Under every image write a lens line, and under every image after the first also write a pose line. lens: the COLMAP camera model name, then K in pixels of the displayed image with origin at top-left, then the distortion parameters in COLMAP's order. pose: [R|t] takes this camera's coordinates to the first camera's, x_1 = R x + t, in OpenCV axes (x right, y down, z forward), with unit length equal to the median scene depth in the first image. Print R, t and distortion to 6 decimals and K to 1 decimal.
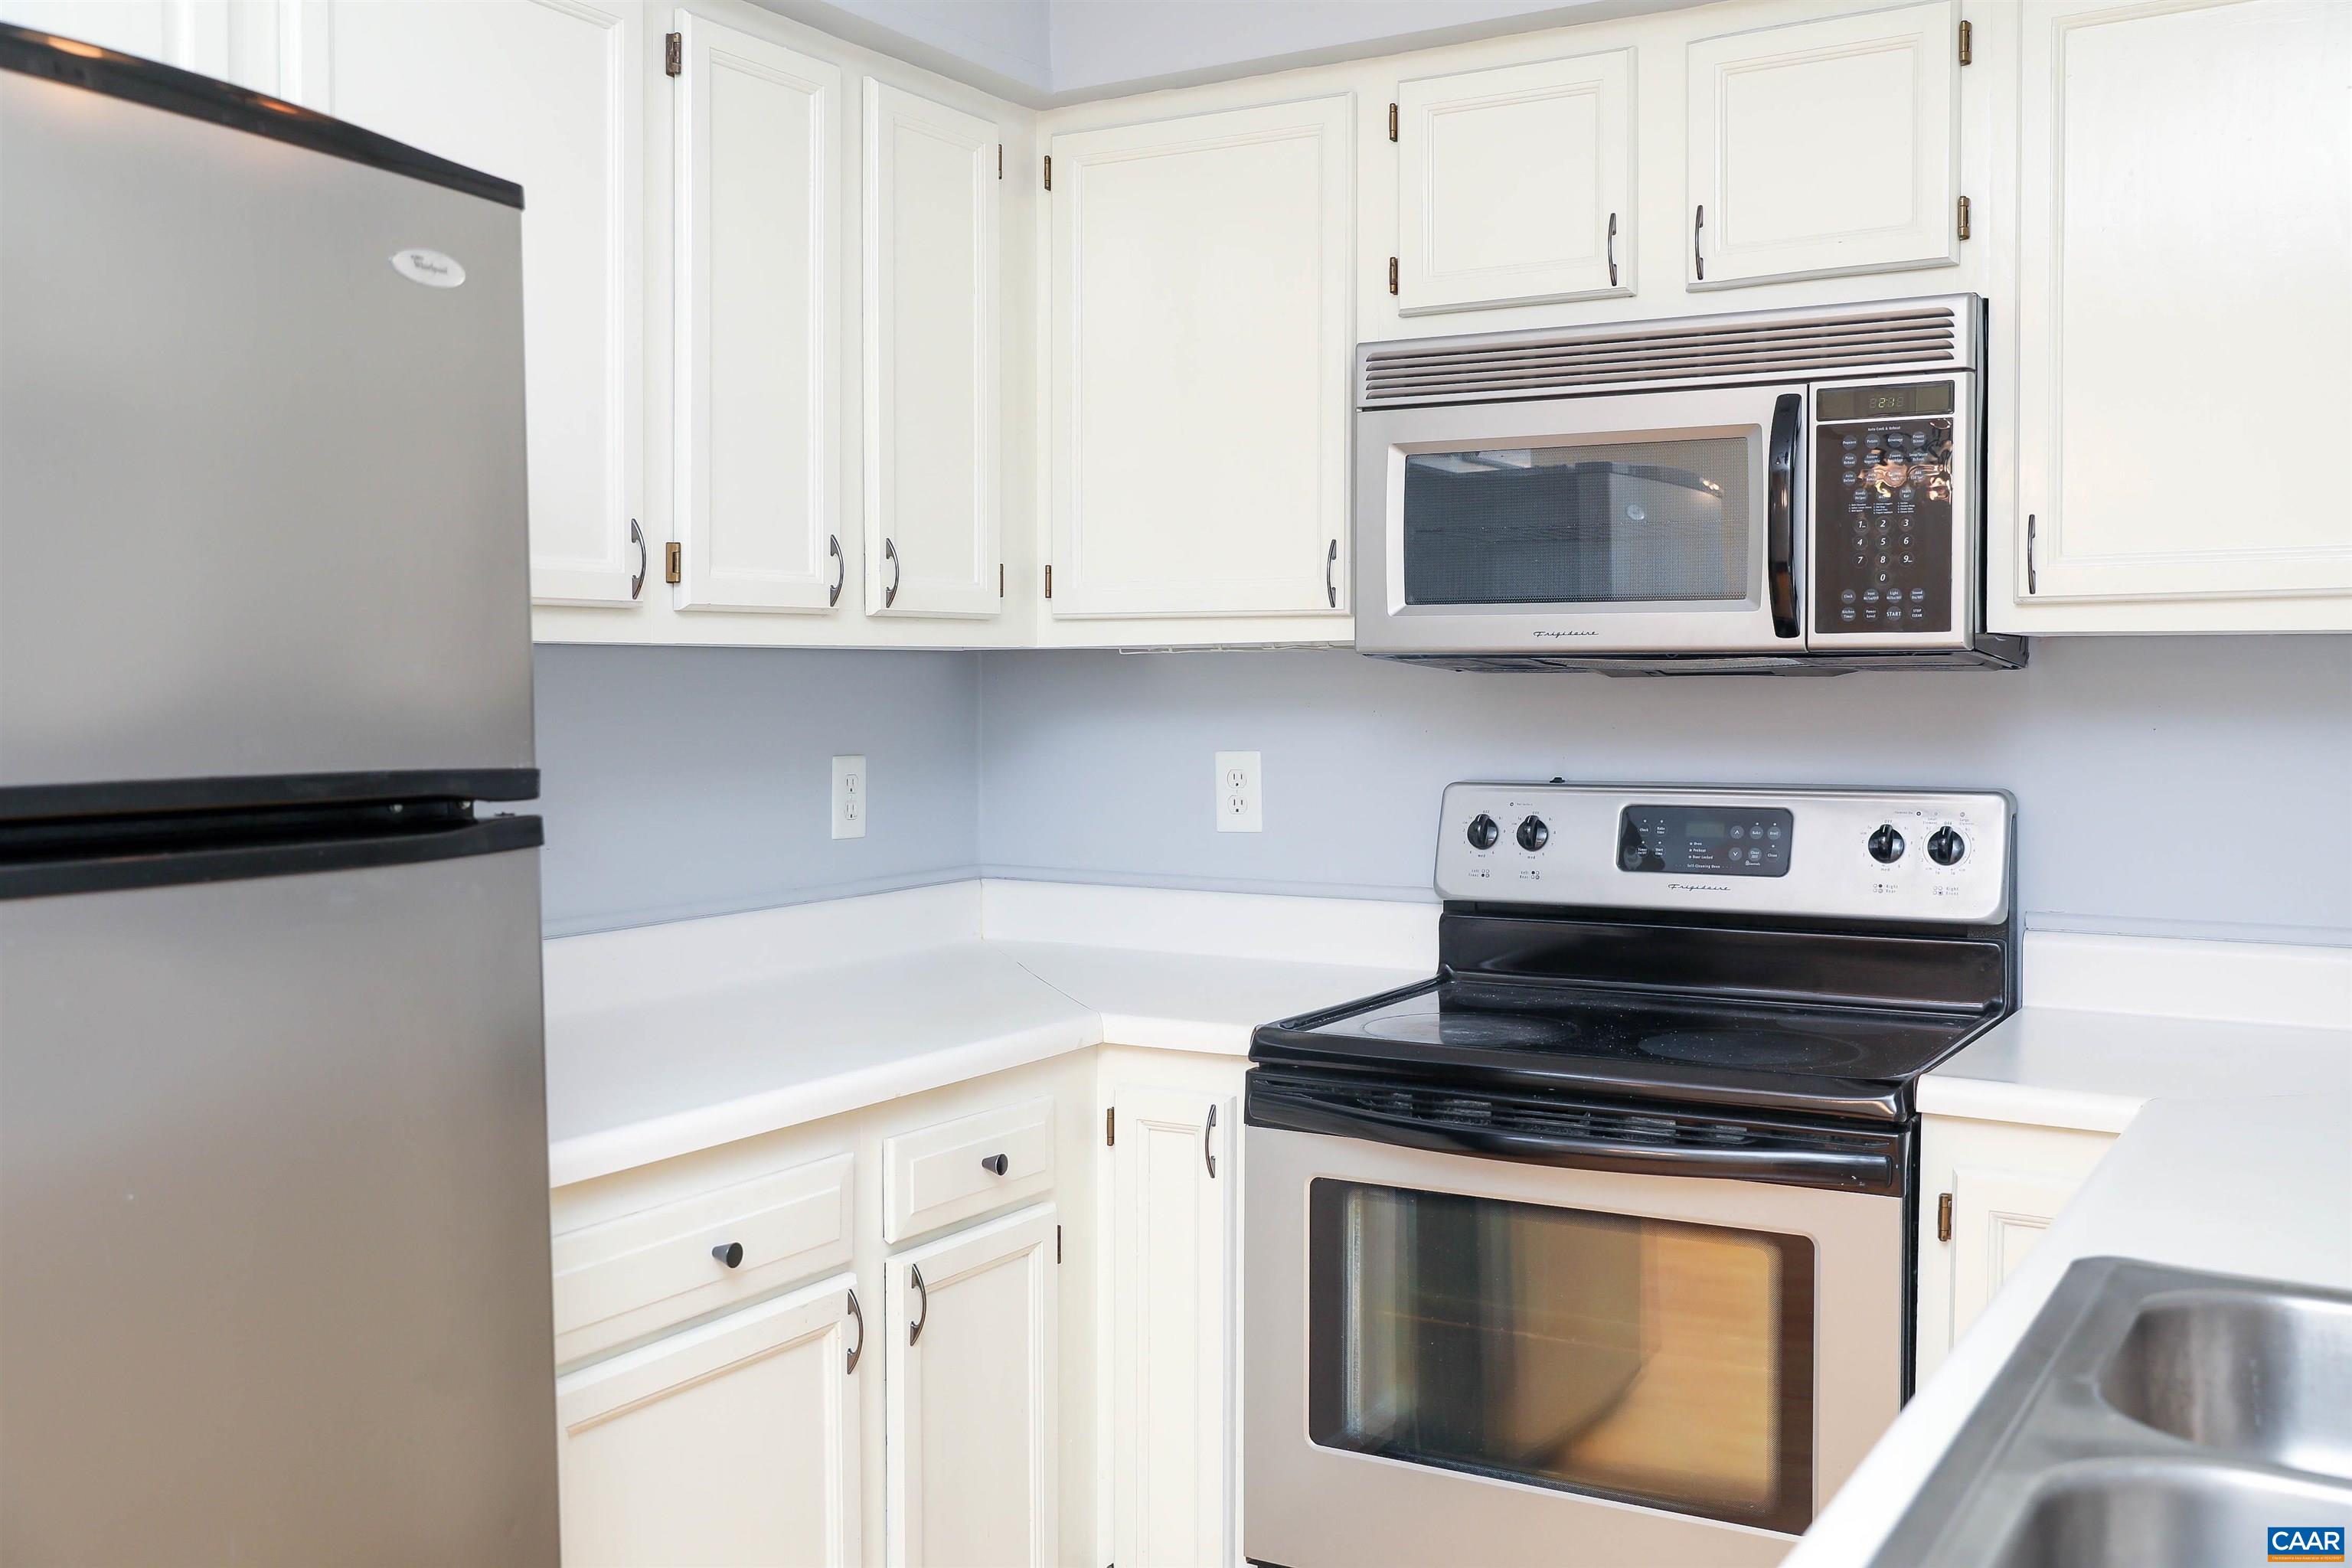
lens RADIAL K [[2297.8, 0, 1157.4], [0, 2297.8, 776.6], [0, 0, 1]] dist [-0.002955, 0.000000]
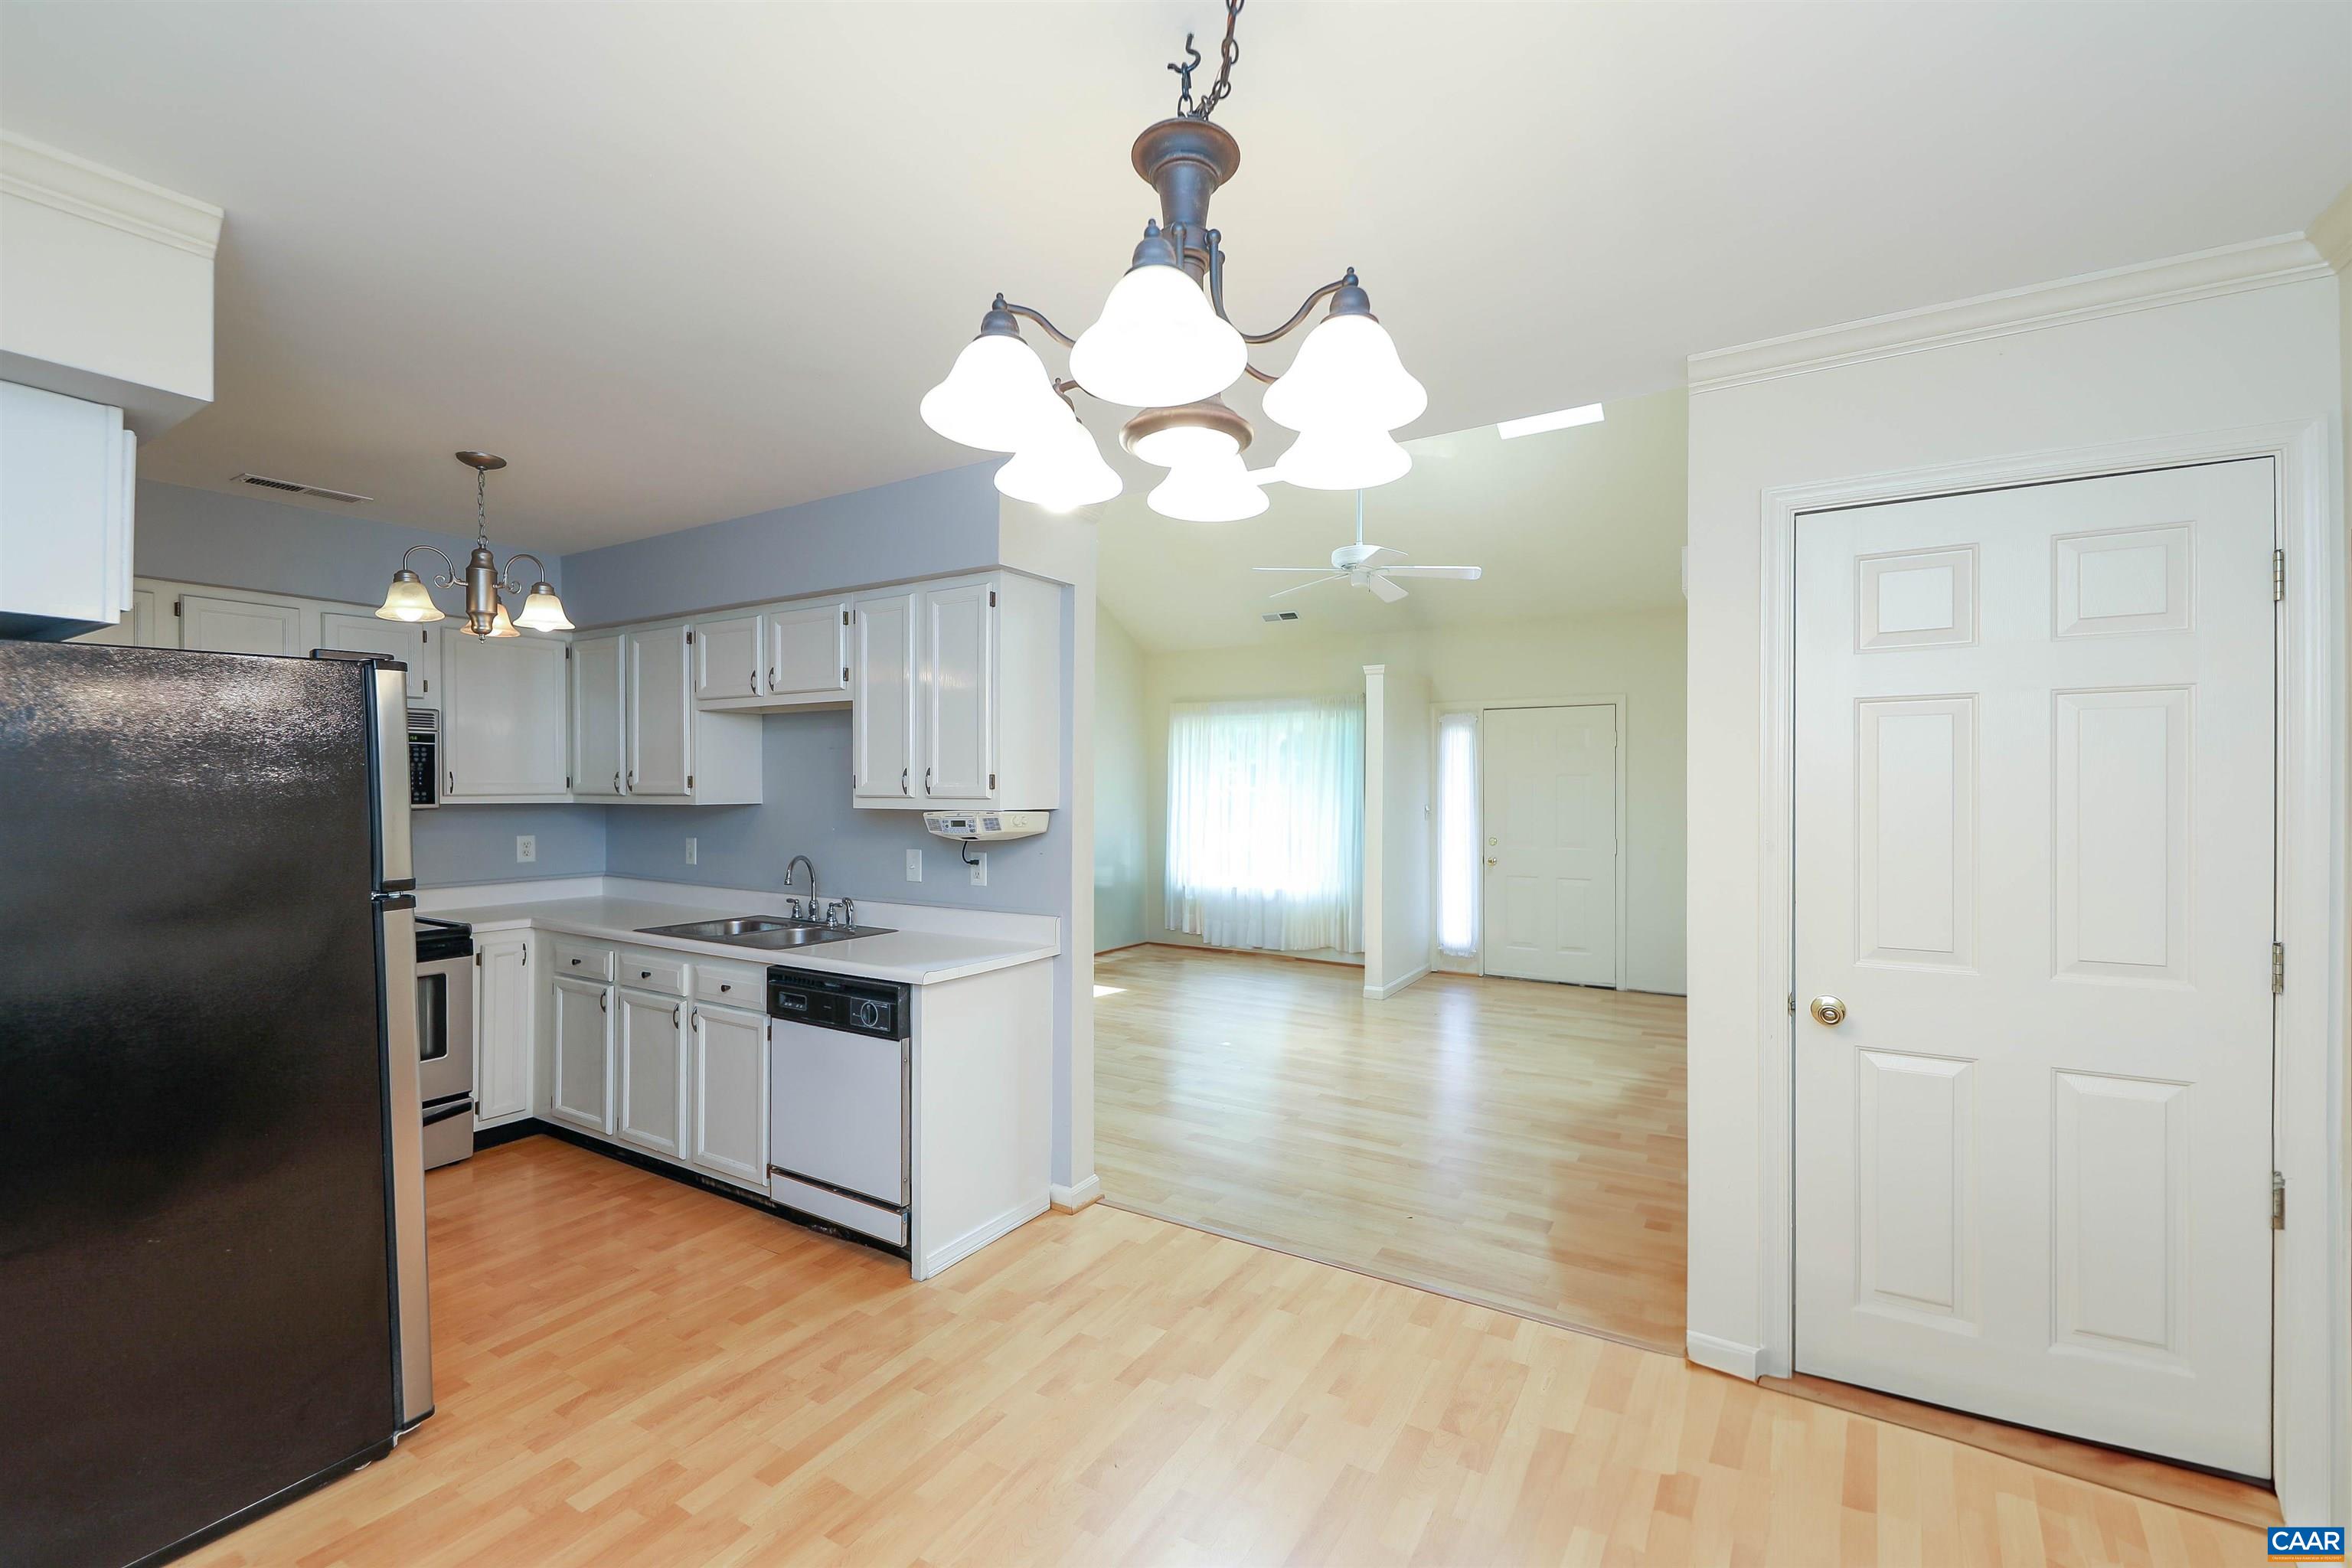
lens RADIAL K [[968.9, 0, 1160.6], [0, 968.9, 792.7], [0, 0, 1]] dist [0.008812, -0.005702]
pose [[0.038542, -0.007085, 0.999232, -1.042874], [0.044376, 0.999000, 0.005372, -0.035803], [-0.998271, 0.044135, 0.038818, -0.173713]]
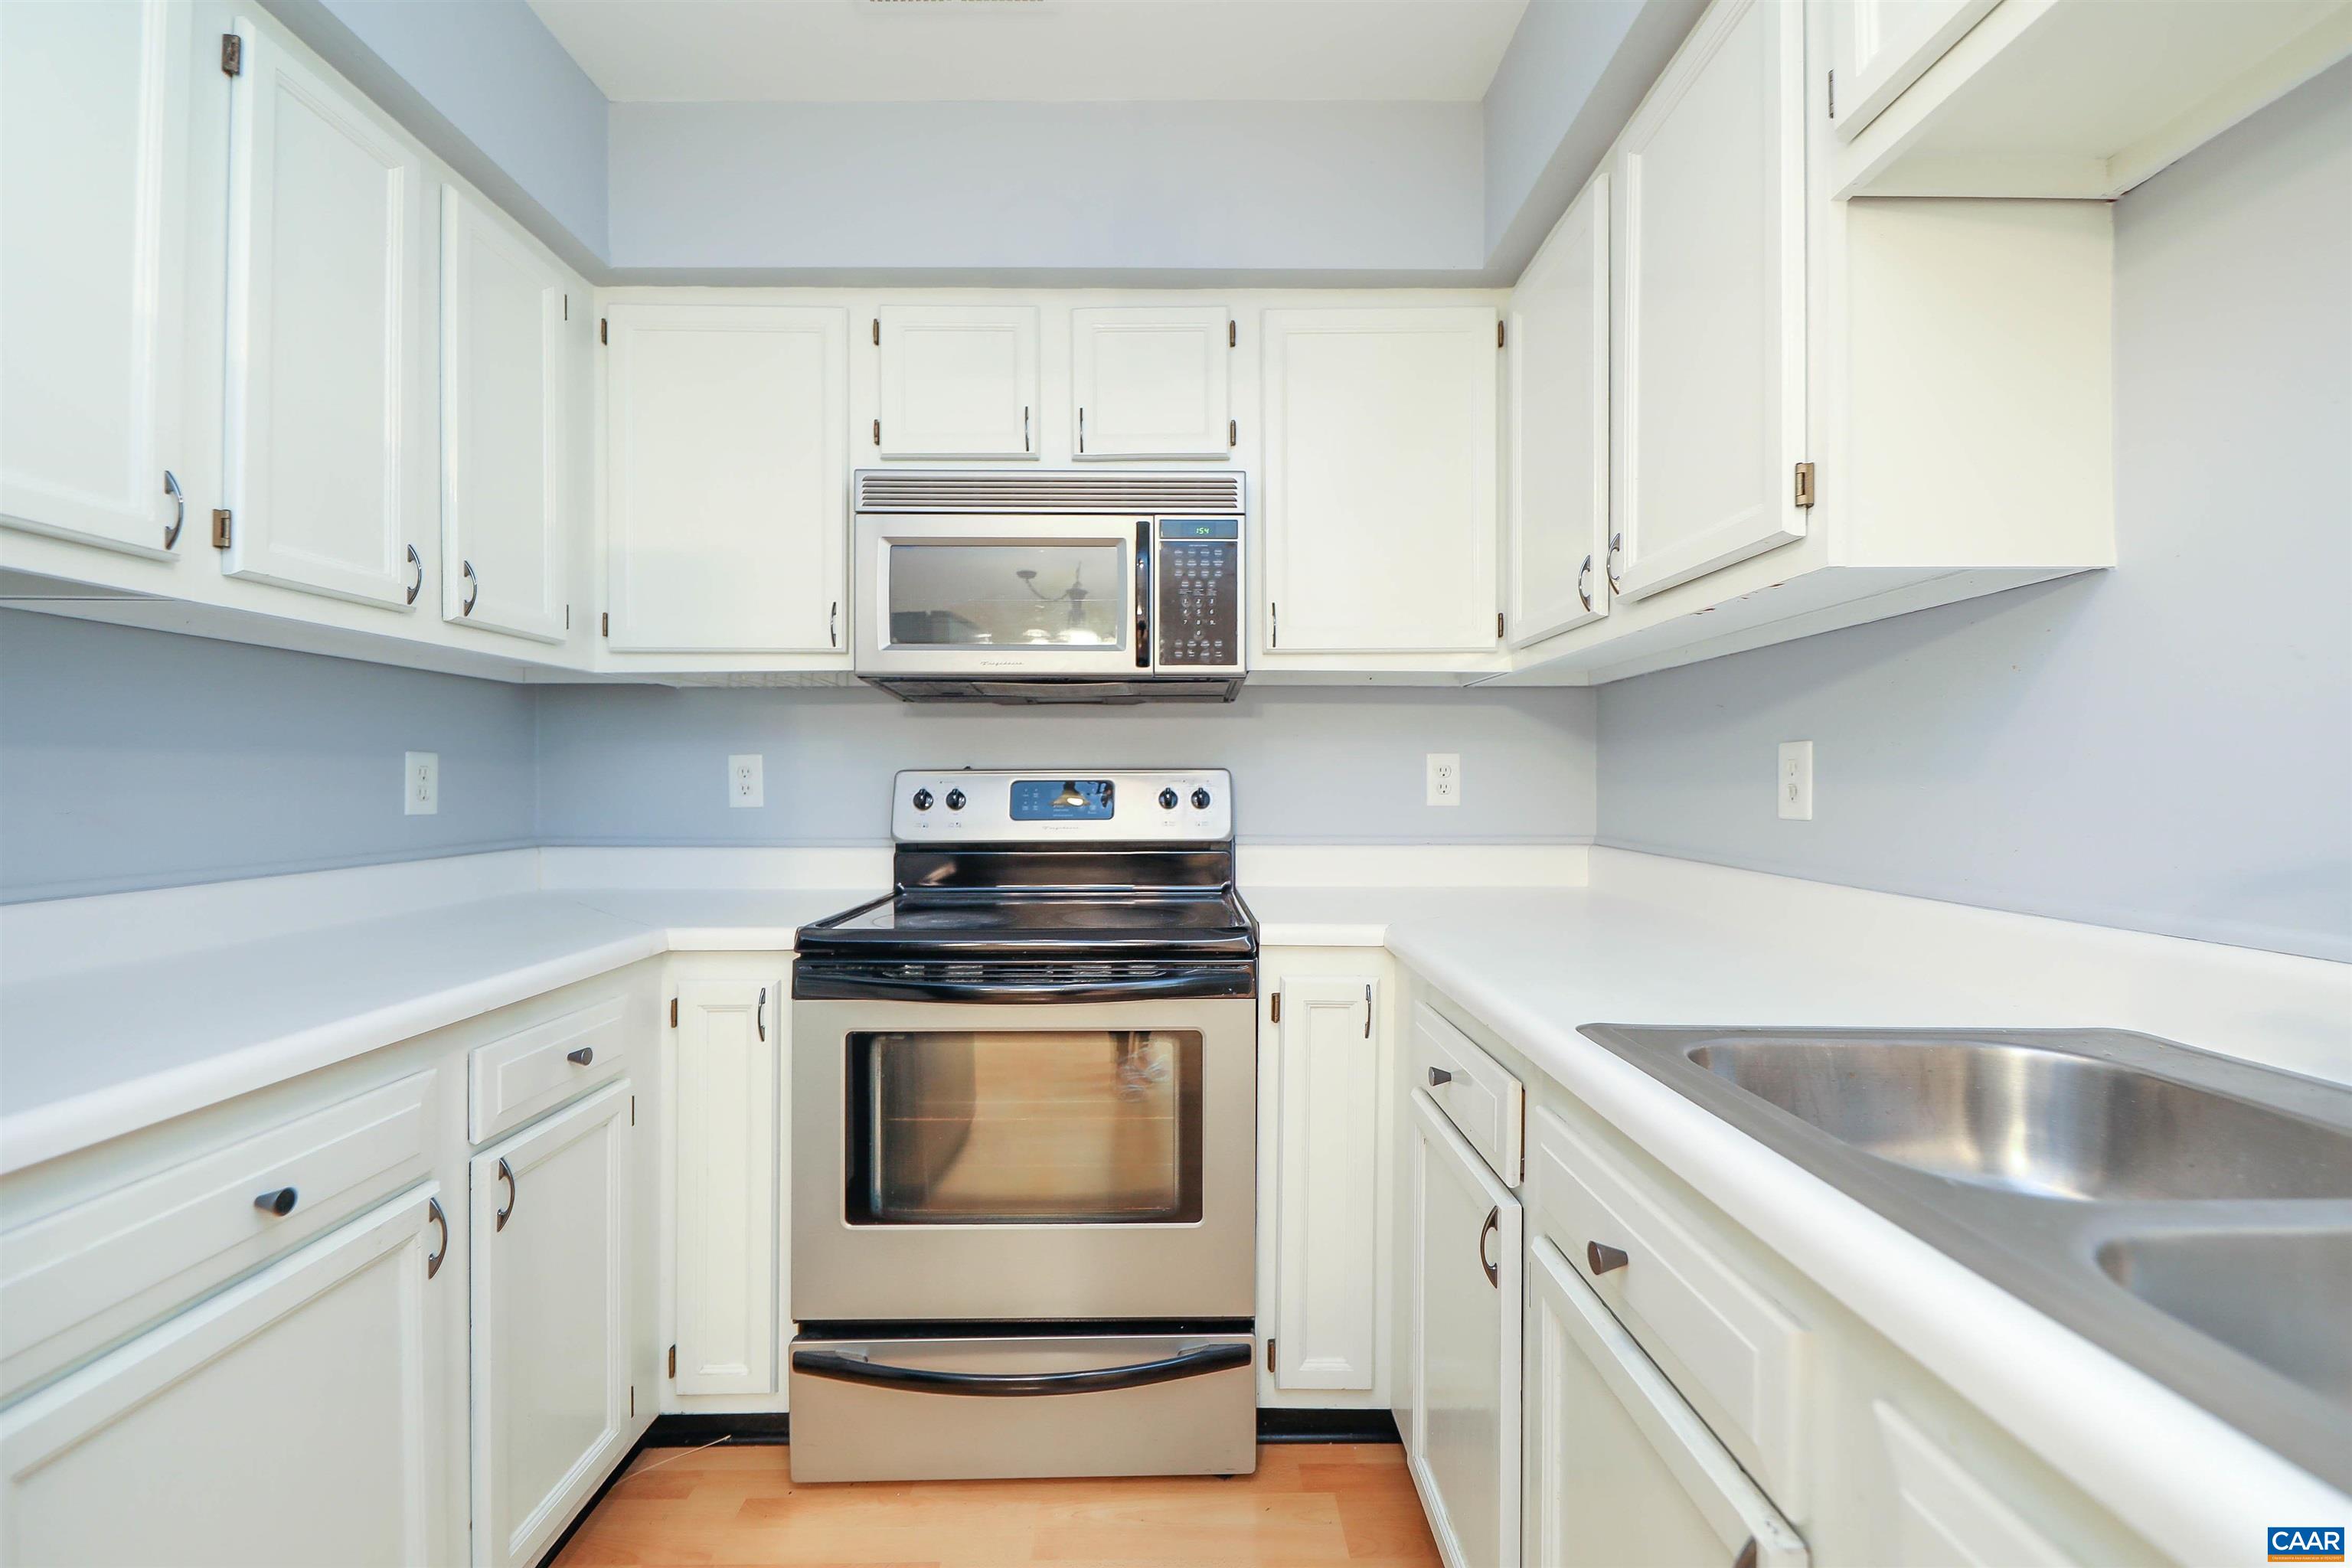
lens RADIAL K [[974.0, 0, 1193.1], [0, 974.0, 785.1], [0, 0, 1]] dist [0.011017, -0.007859]
pose [[0.854814, -0.001417, 0.518932, -0.058615], [0.022179, 0.999182, -0.033806, 0.047293], [-0.518460, 0.040408, 0.854147, 0.366782]]
